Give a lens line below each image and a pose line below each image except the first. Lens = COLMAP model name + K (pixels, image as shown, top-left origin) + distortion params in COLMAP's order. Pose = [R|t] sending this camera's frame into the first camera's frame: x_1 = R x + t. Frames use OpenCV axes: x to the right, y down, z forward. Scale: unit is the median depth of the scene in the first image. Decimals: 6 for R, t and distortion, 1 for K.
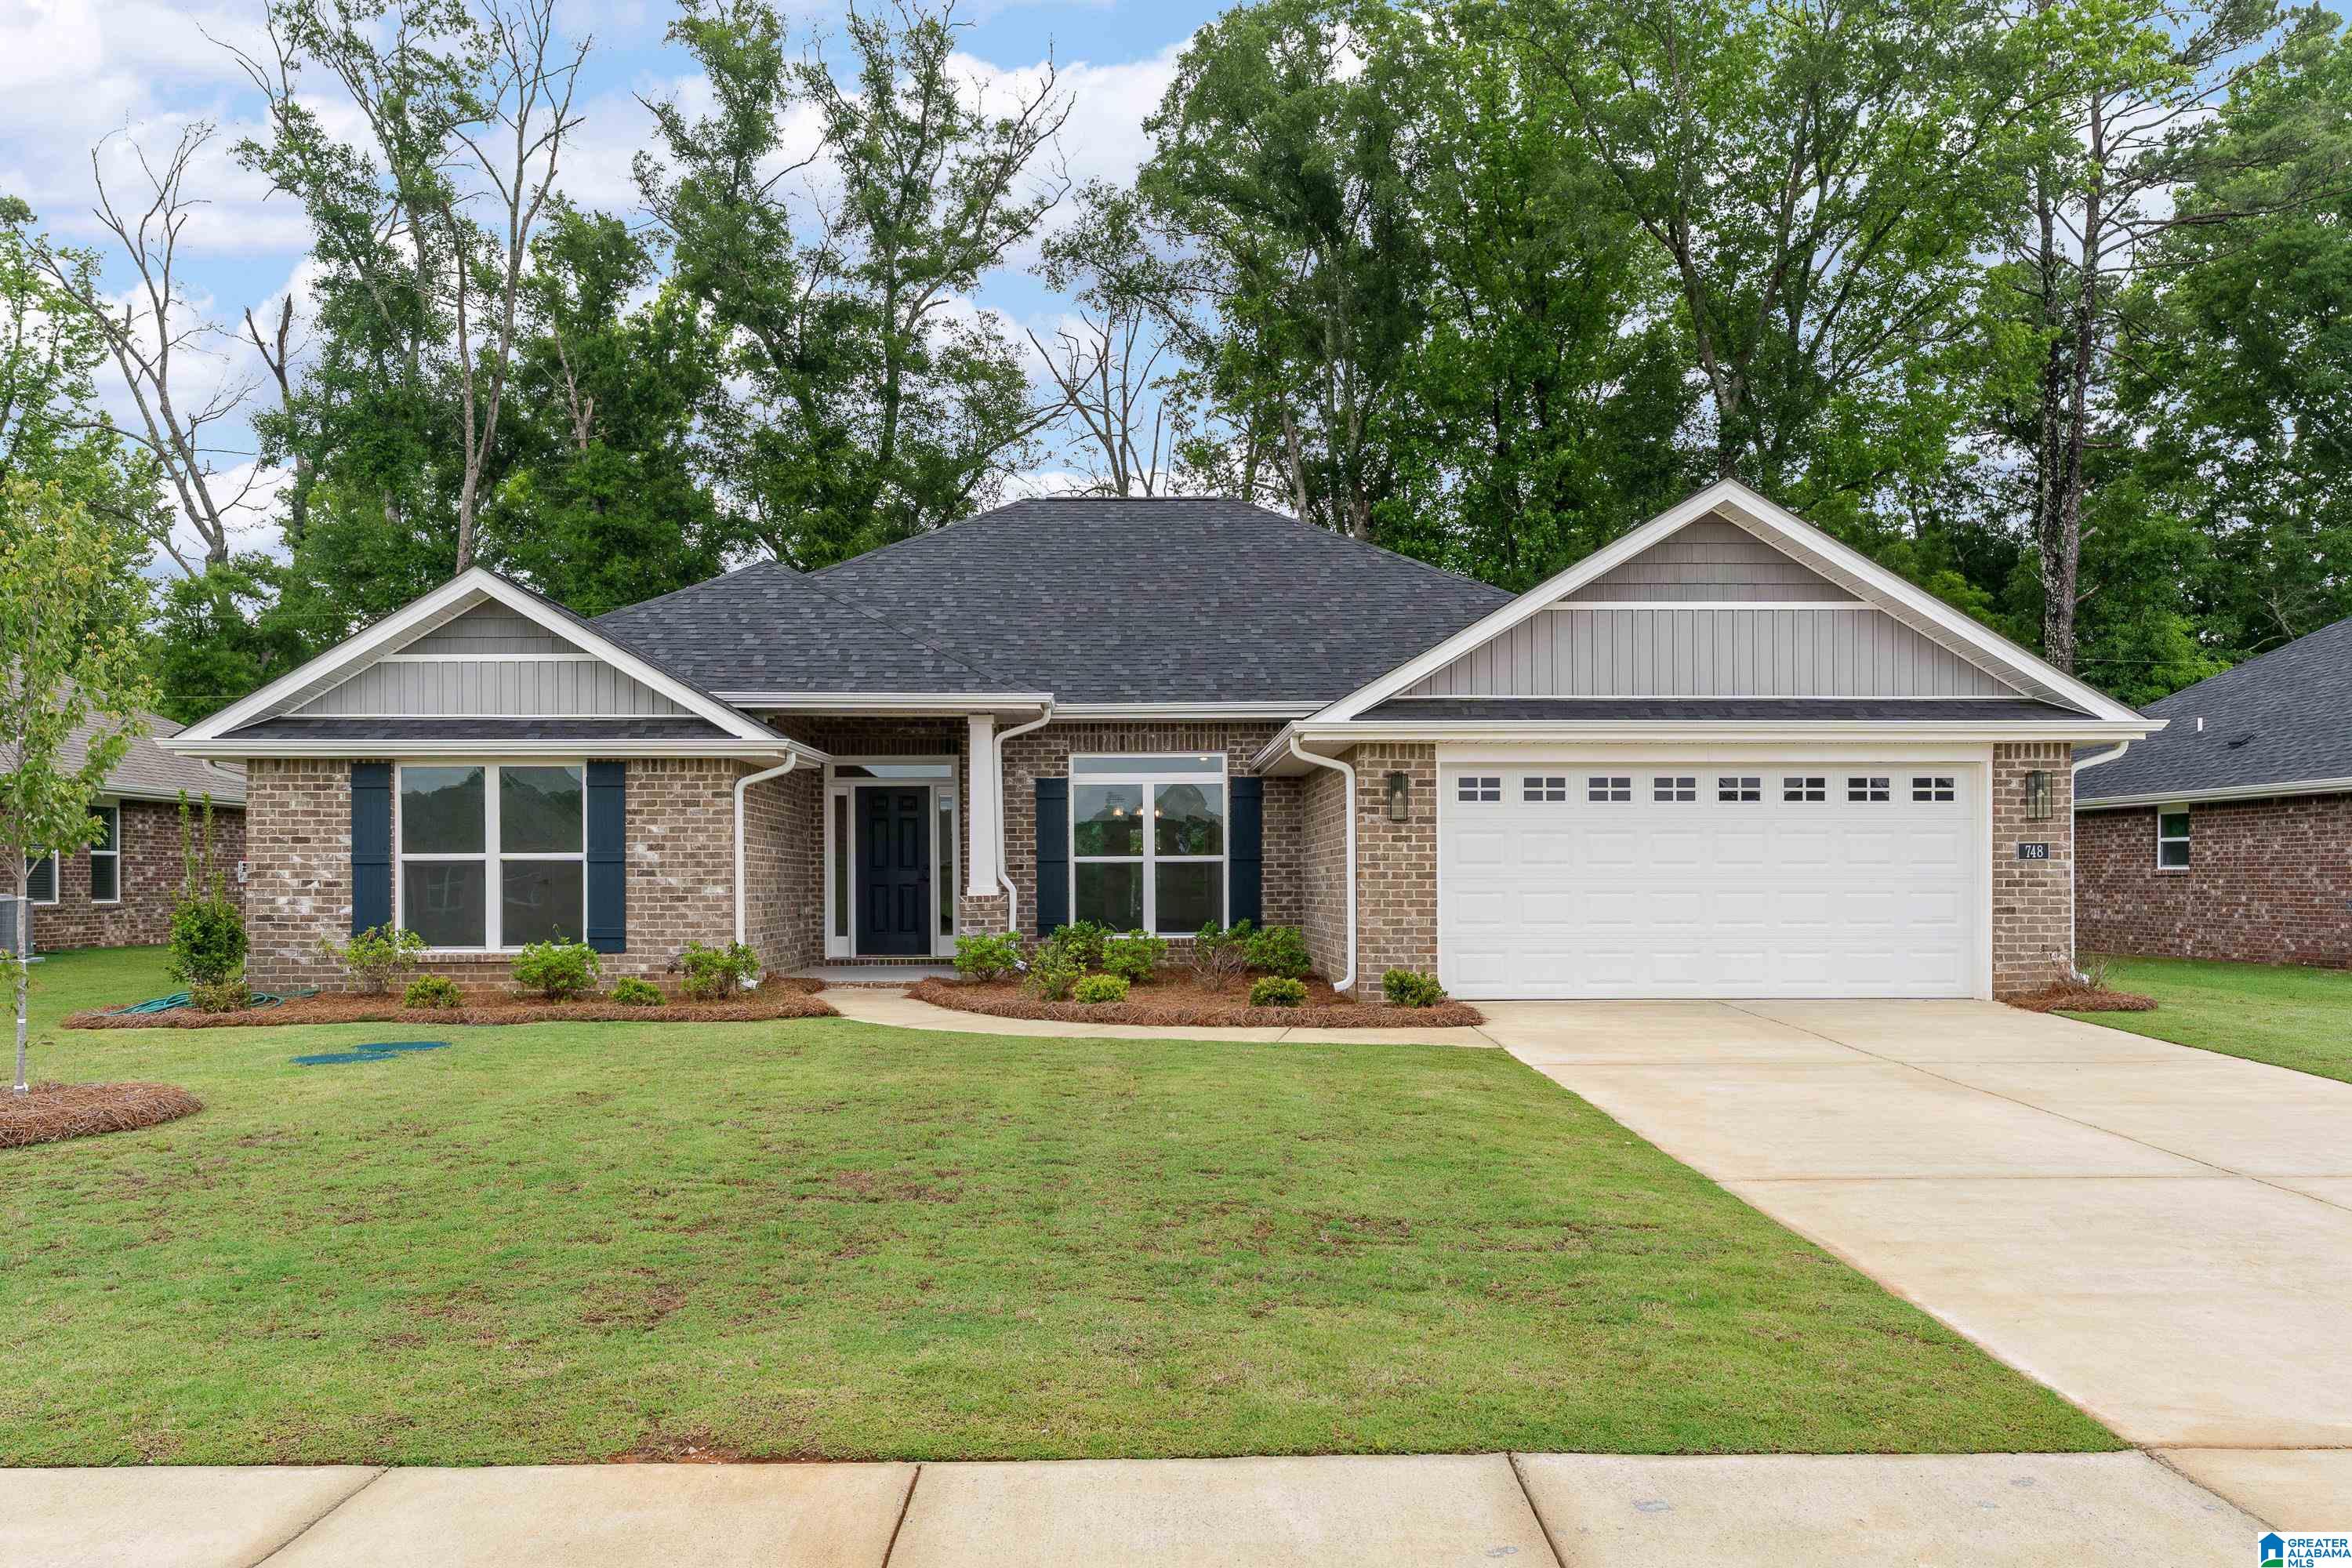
lens RADIAL K [[1855.6, 0, 1176.0], [0, 1855.6, 784.0], [0, 0, 1]] dist [0.005012, -0.000856]
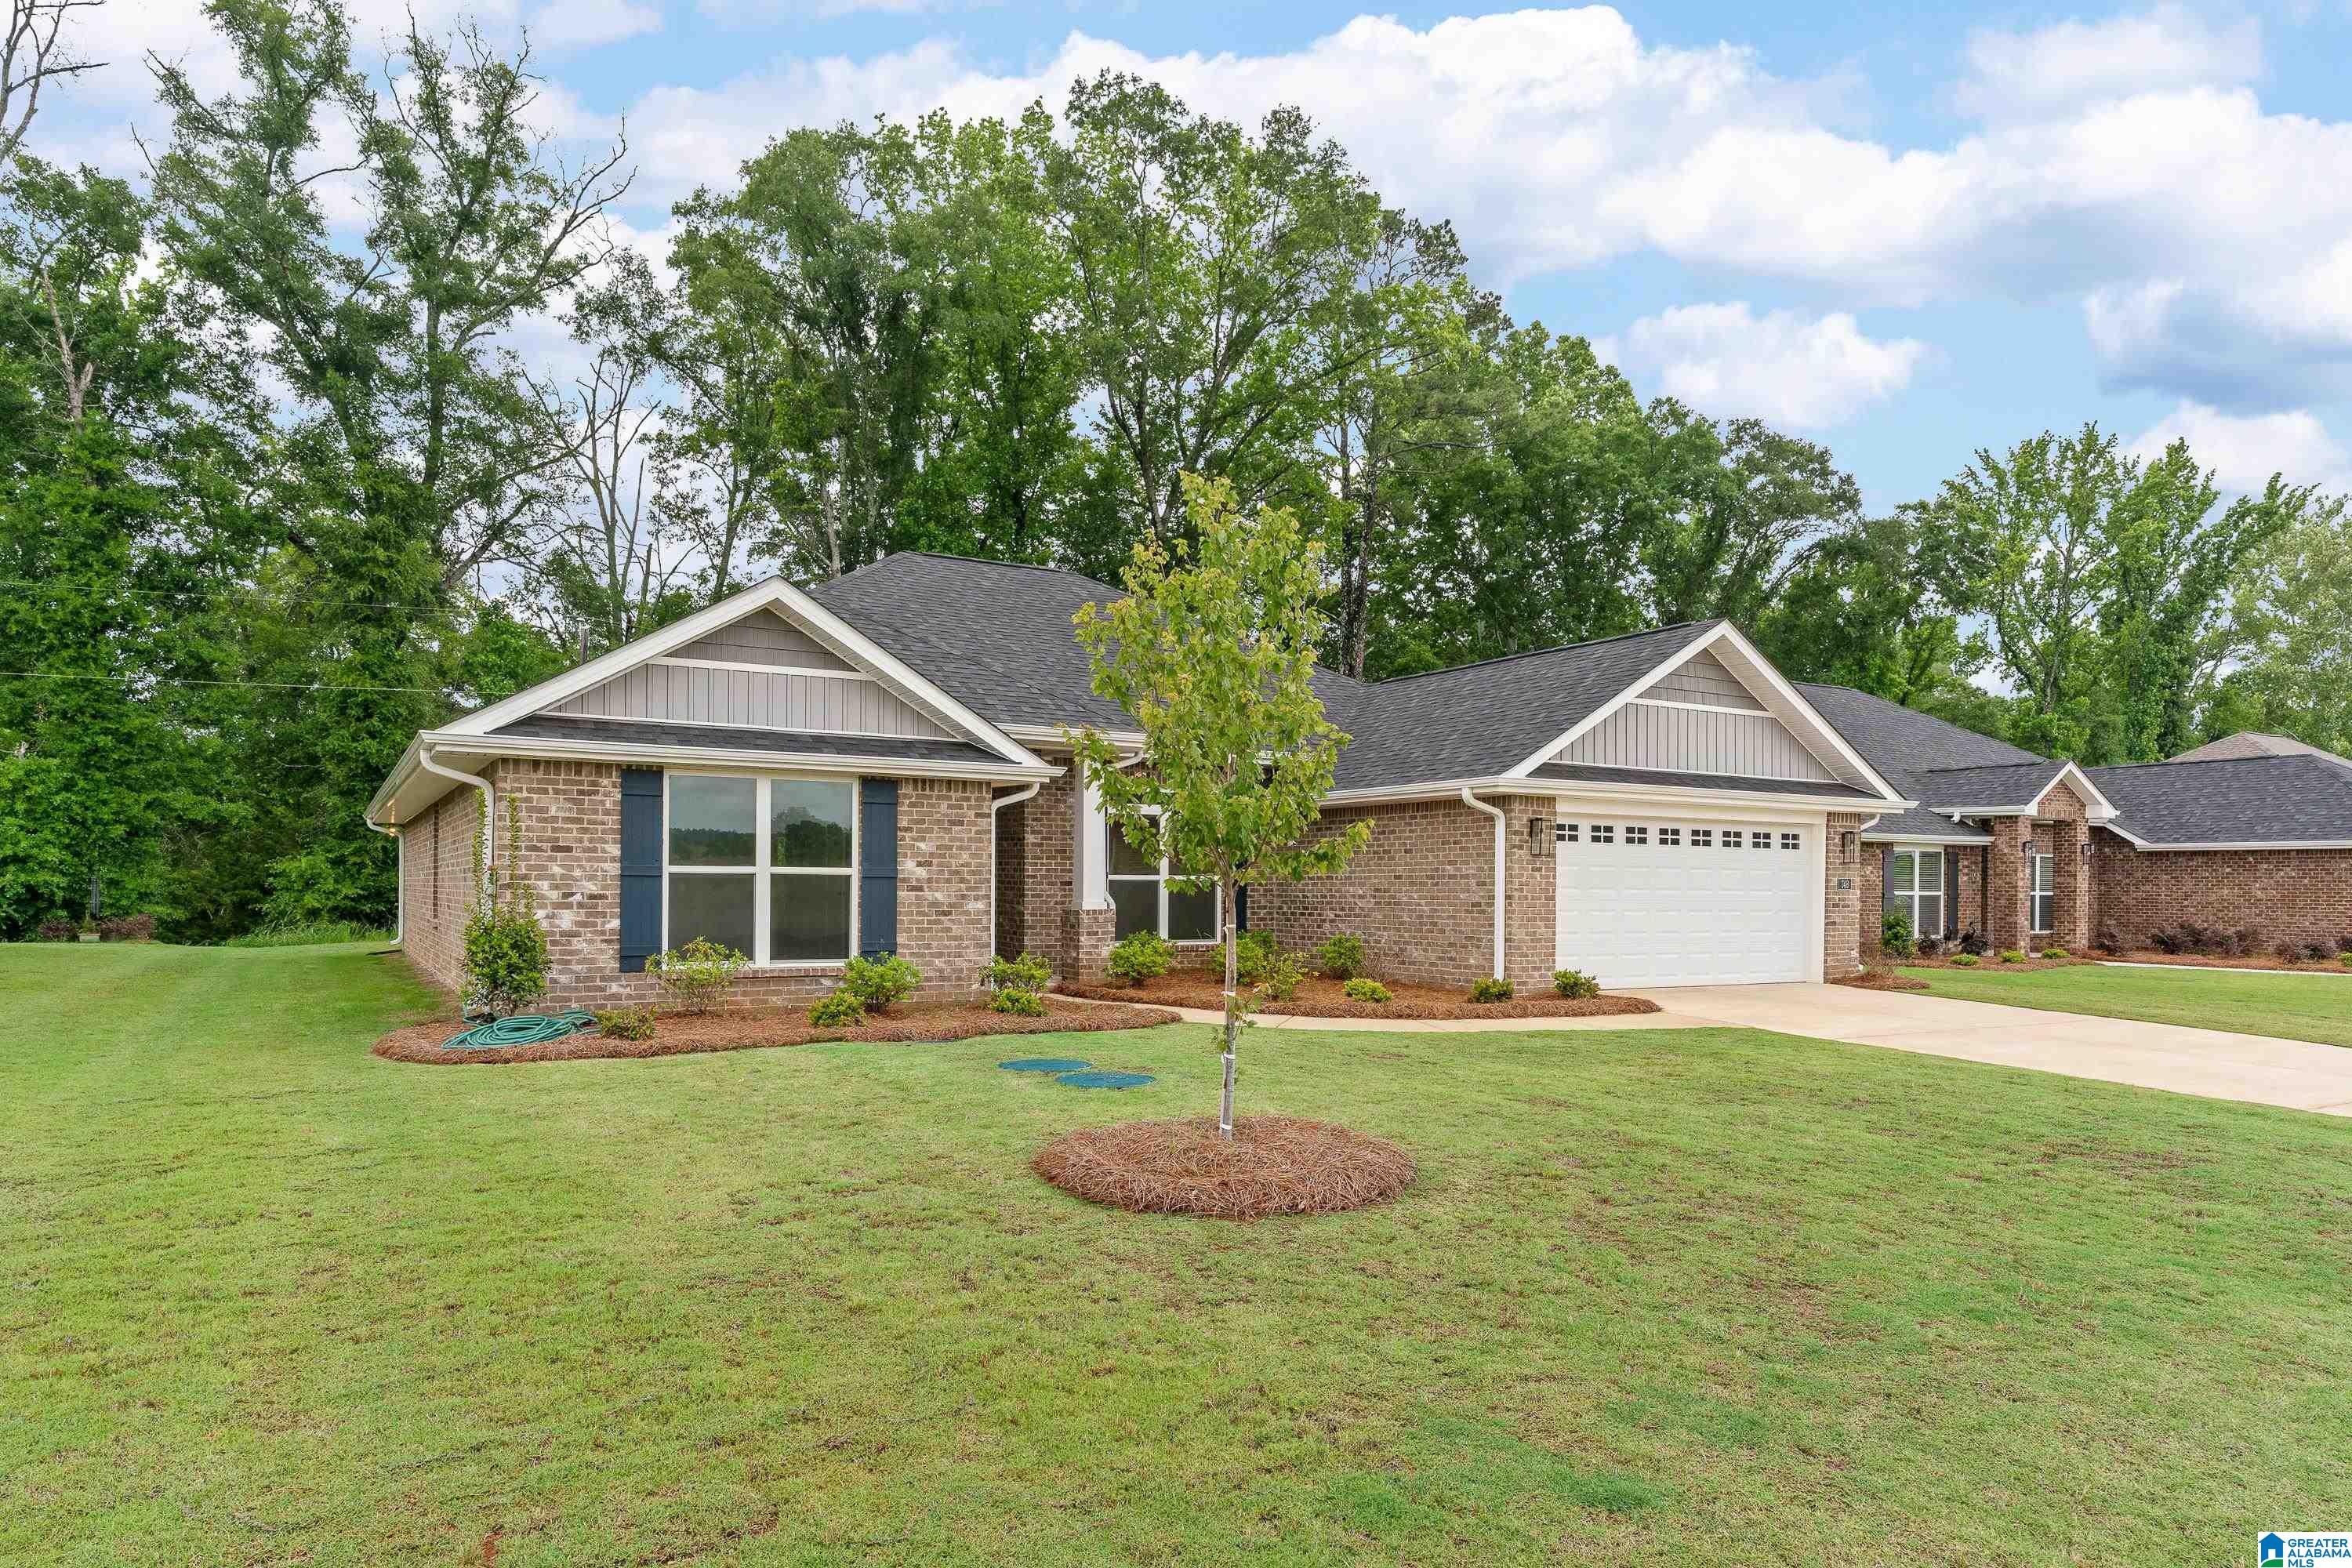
lens RADIAL K [[1488.9, 0, 1177.4], [0, 1488.9, 826.0], [0, 0, 1]] dist [-0.004549, 0.003331]
pose [[0.865254, 0.031074, 0.500369, -0.575575], [-0.037344, 0.999299, 0.002517, 0.005491], [-0.499941, -0.020863, 0.865808, 0.205842]]
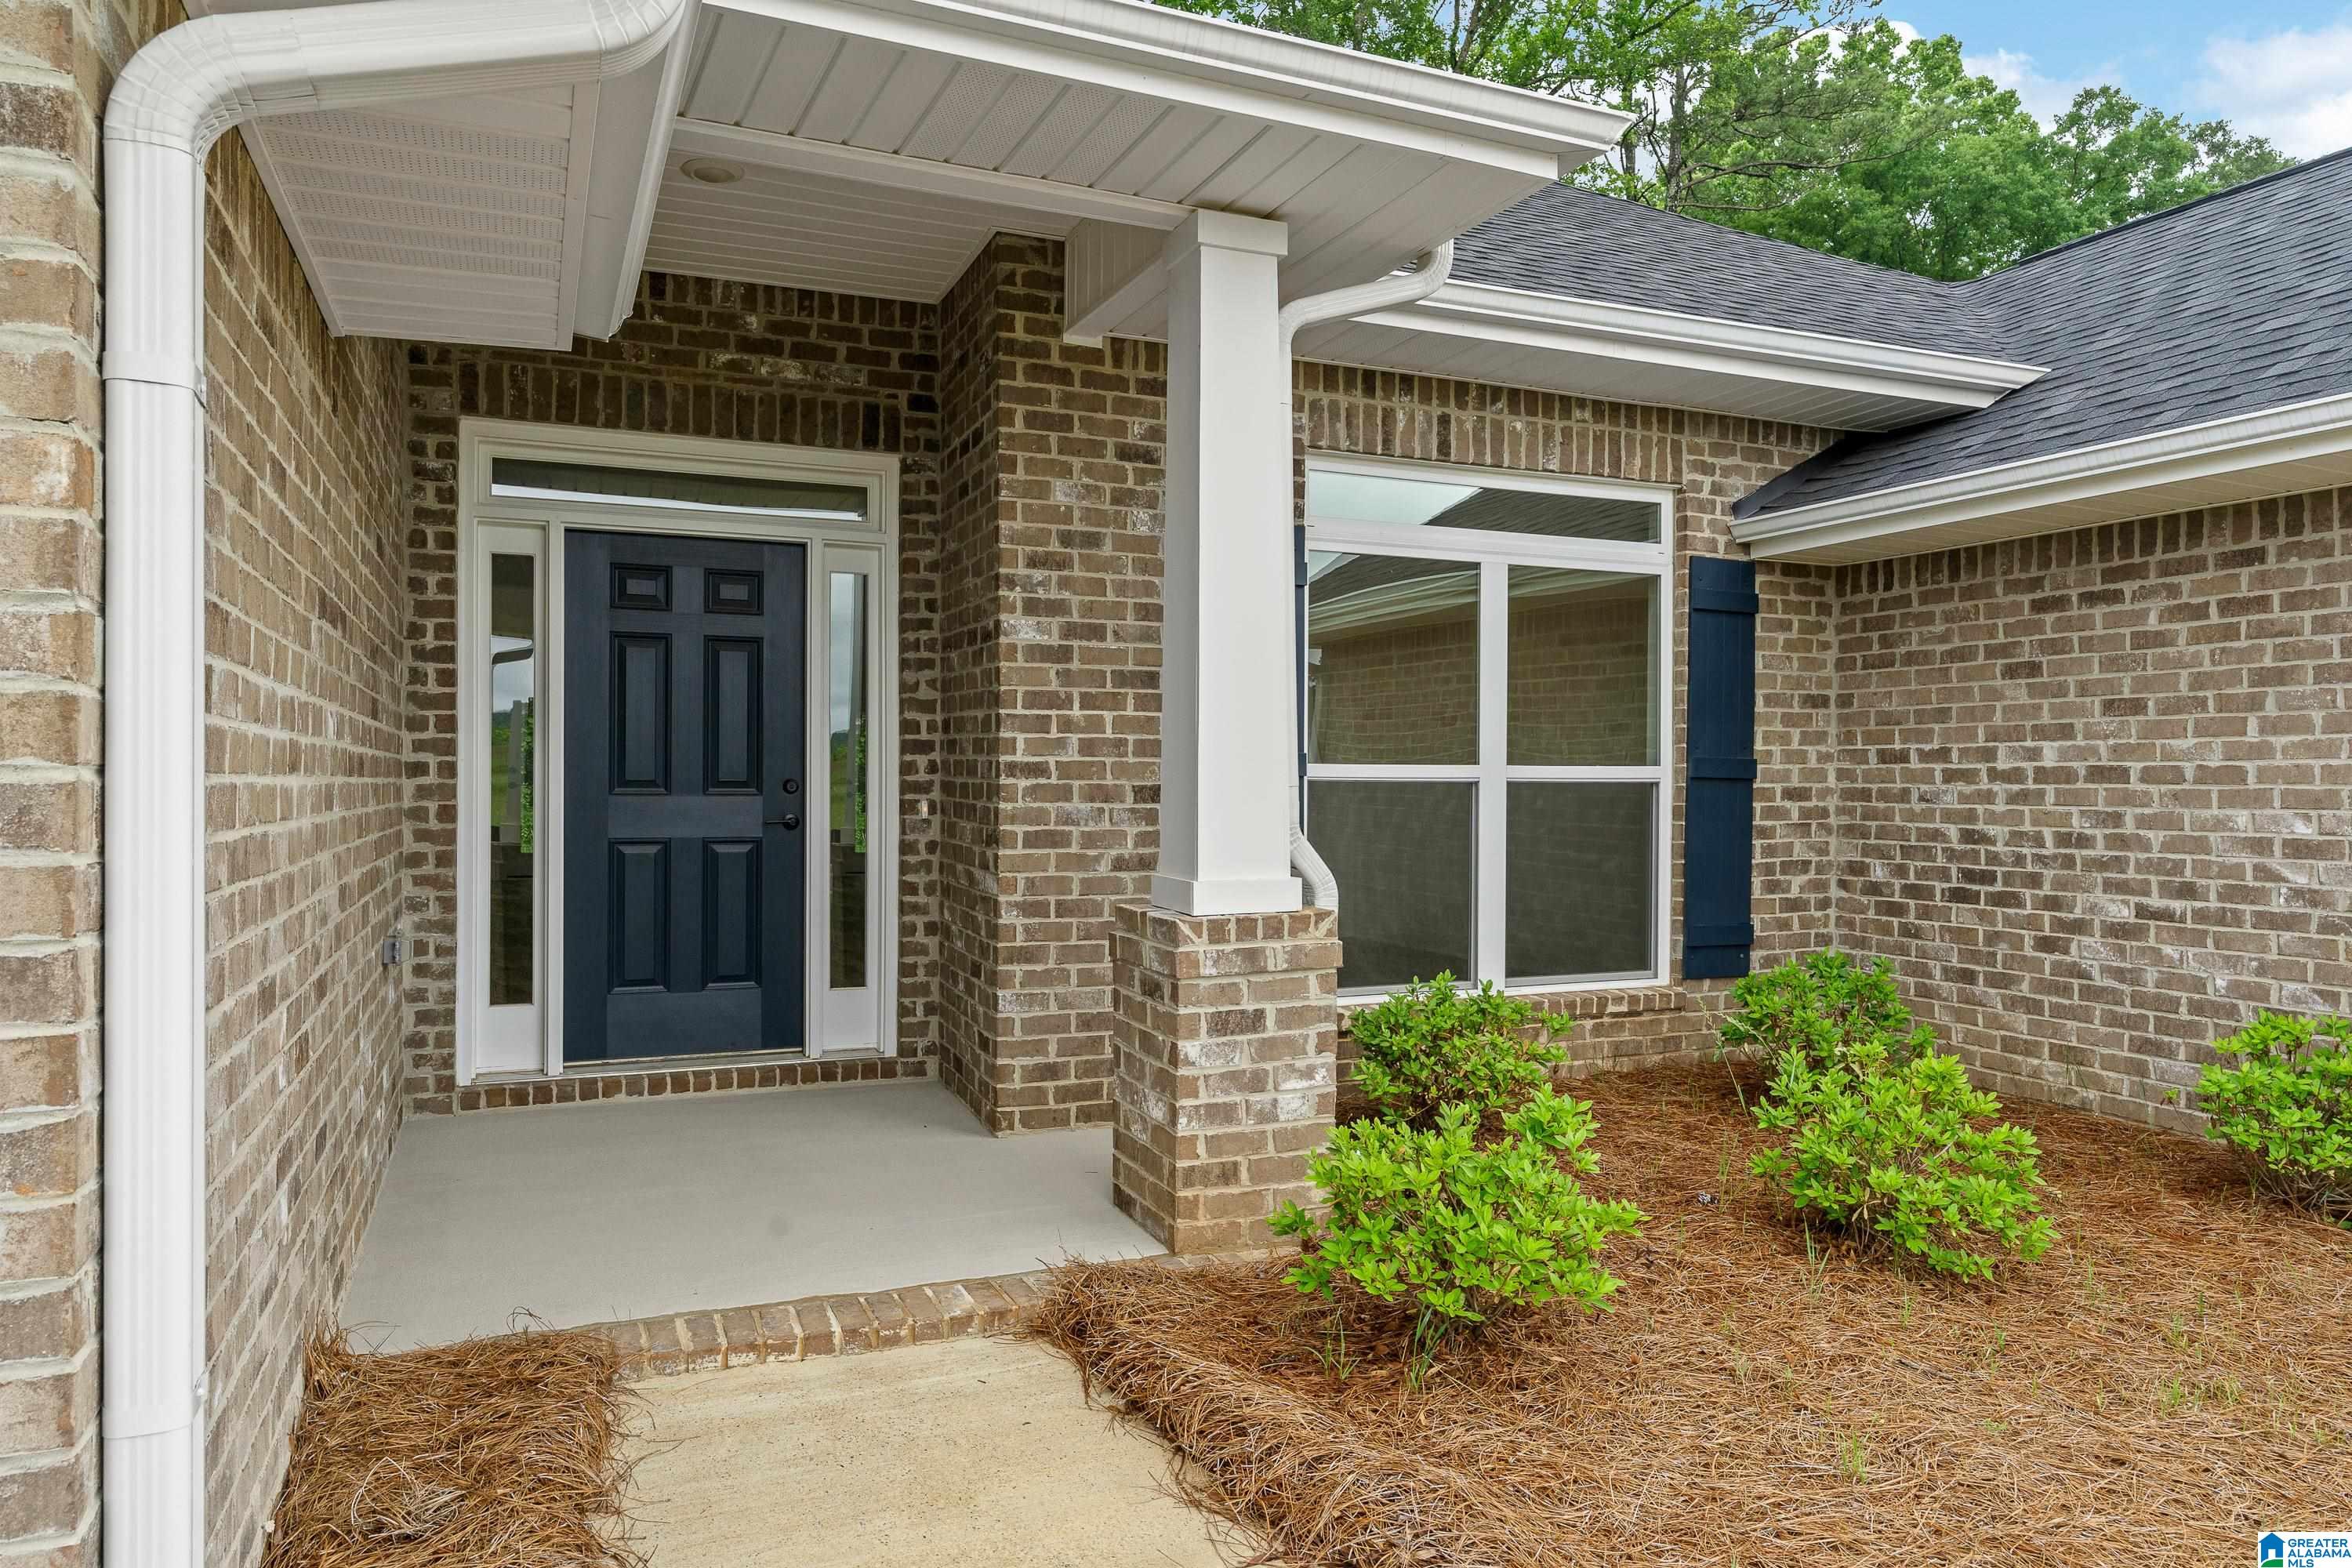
lens RADIAL K [[1500.9, 0, 1176.0], [0, 1500.9, 784.0], [0, 0, 1]] dist [-0.000540, -0.000184]
pose [[0.923664, 0.010292, 0.383065, -0.215289], [-0.032970, 0.998067, 0.052684, 0.034825], [-0.381782, -0.061292, 0.922218, 0.900680]]
